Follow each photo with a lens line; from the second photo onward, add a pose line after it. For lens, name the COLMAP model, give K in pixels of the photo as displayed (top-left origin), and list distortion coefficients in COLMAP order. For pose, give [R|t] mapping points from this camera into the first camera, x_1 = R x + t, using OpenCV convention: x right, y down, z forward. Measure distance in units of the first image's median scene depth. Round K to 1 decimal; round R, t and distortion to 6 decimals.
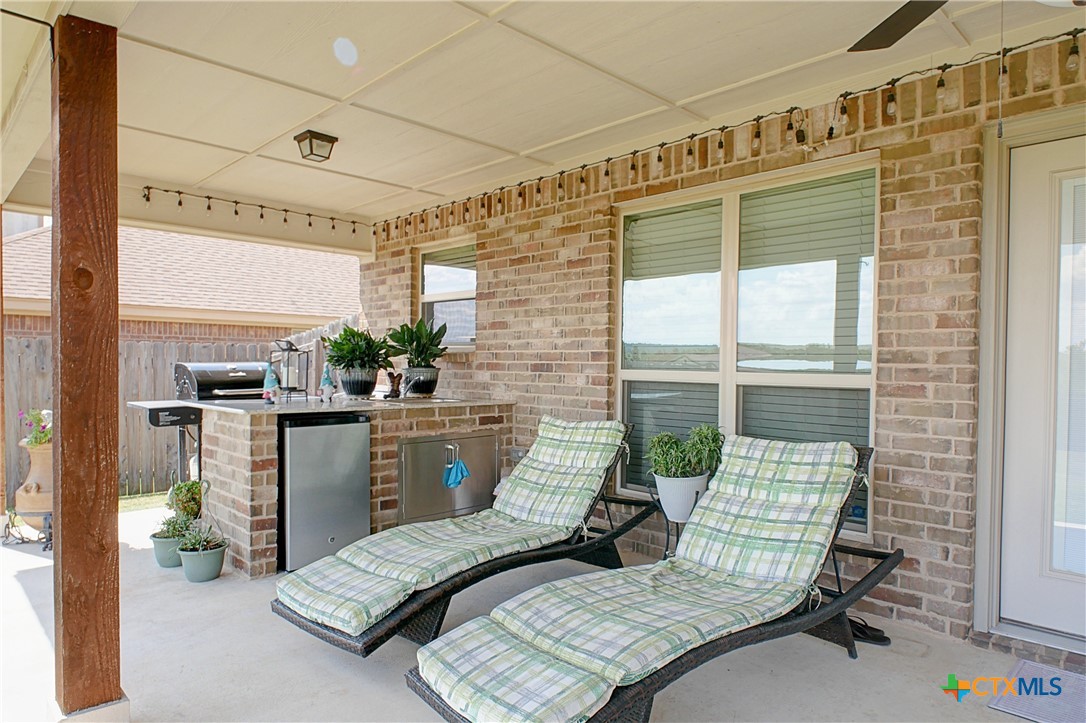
lens RADIAL K [[666.9, 0, 544.4], [0, 666.9, 378.4], [0, 0, 1]] dist [0.004338, -0.000440]
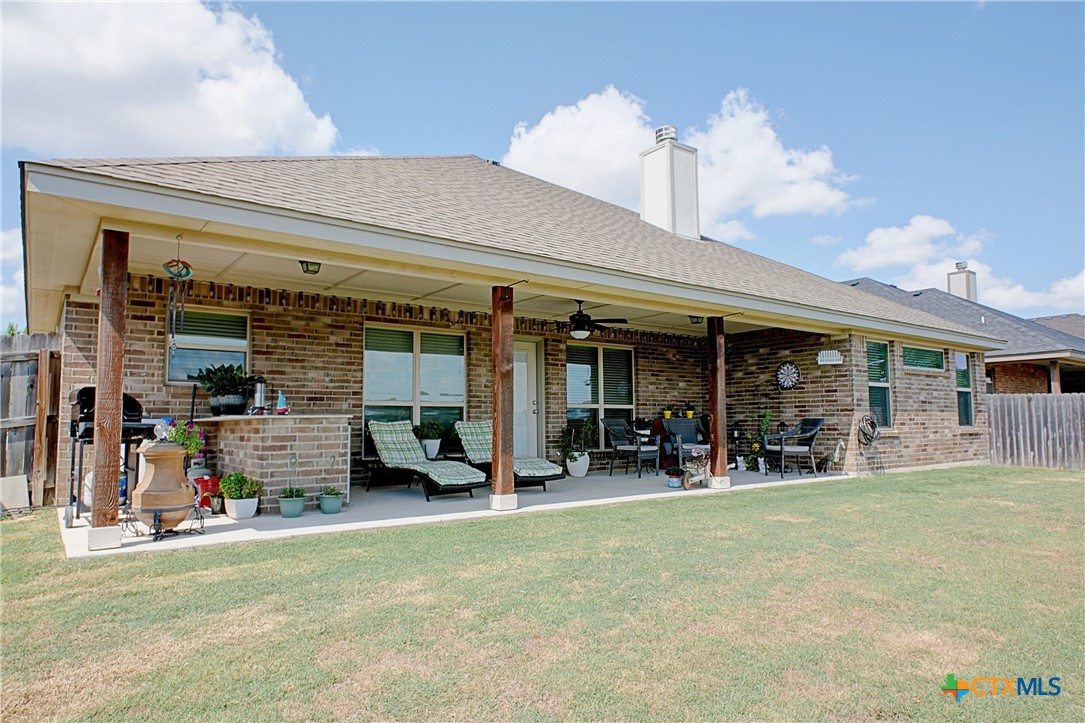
lens RADIAL K [[672.0, 0, 544.7], [0, 672.0, 384.9], [0, 0, 1]] dist [0.002146, 0.000477]
pose [[0.116141, 0.049391, 0.992004, -1.674618], [0.034544, 0.997958, -0.053732, 0.062656], [-0.992632, 0.040508, 0.114198, 0.182110]]
